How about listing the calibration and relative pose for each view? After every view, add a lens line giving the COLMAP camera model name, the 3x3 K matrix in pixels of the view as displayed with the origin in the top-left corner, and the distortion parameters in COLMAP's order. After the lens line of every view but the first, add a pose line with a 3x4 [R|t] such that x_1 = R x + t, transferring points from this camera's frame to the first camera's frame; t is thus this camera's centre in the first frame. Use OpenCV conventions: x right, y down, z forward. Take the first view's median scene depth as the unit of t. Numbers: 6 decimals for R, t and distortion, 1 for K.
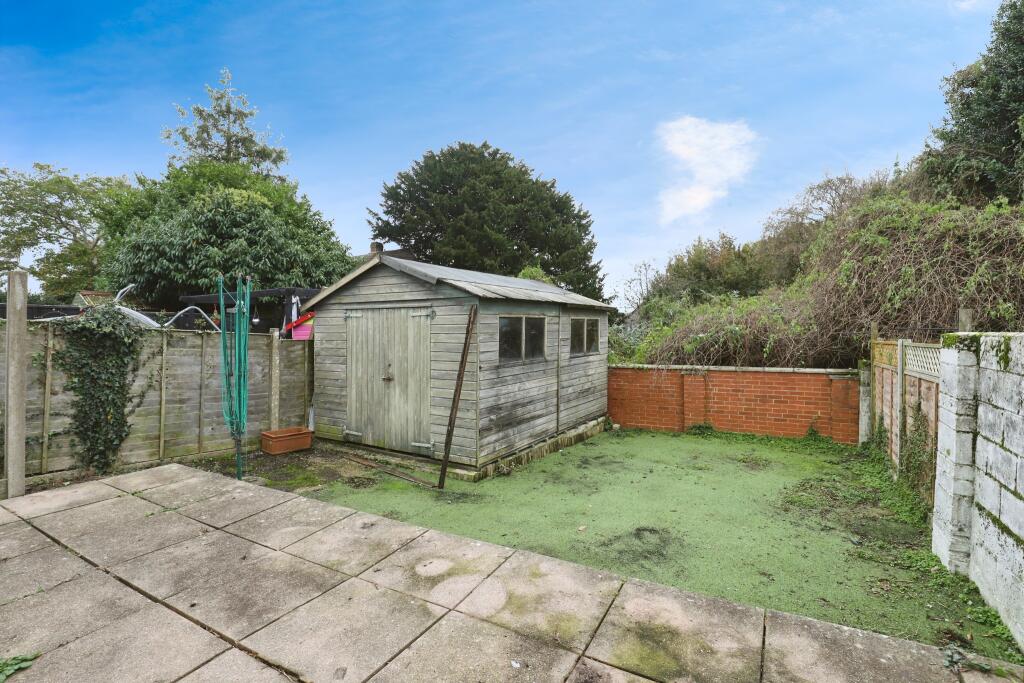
lens RADIAL K [[485.3, 0, 512.0], [0, 485.3, 341.5], [0, 0, 1]] dist [-0.001888, -0.000303]
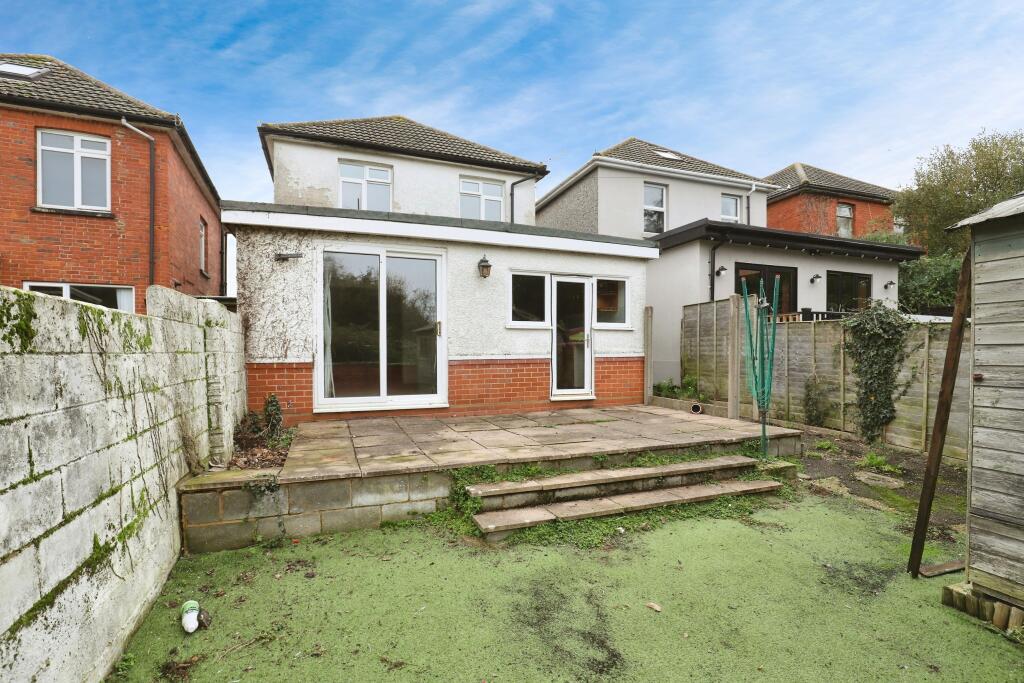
lens RADIAL K [[485.3, 0, 512.0], [0, 485.3, 341.5], [0, 0, 1]] dist [-0.001888, -0.000303]
pose [[-0.632417, -0.006993, -0.774596, 0.658008], [-0.008723, 0.999960, -0.001906, 0.026379], [0.774579, 0.005551, -0.632453, 1.074181]]
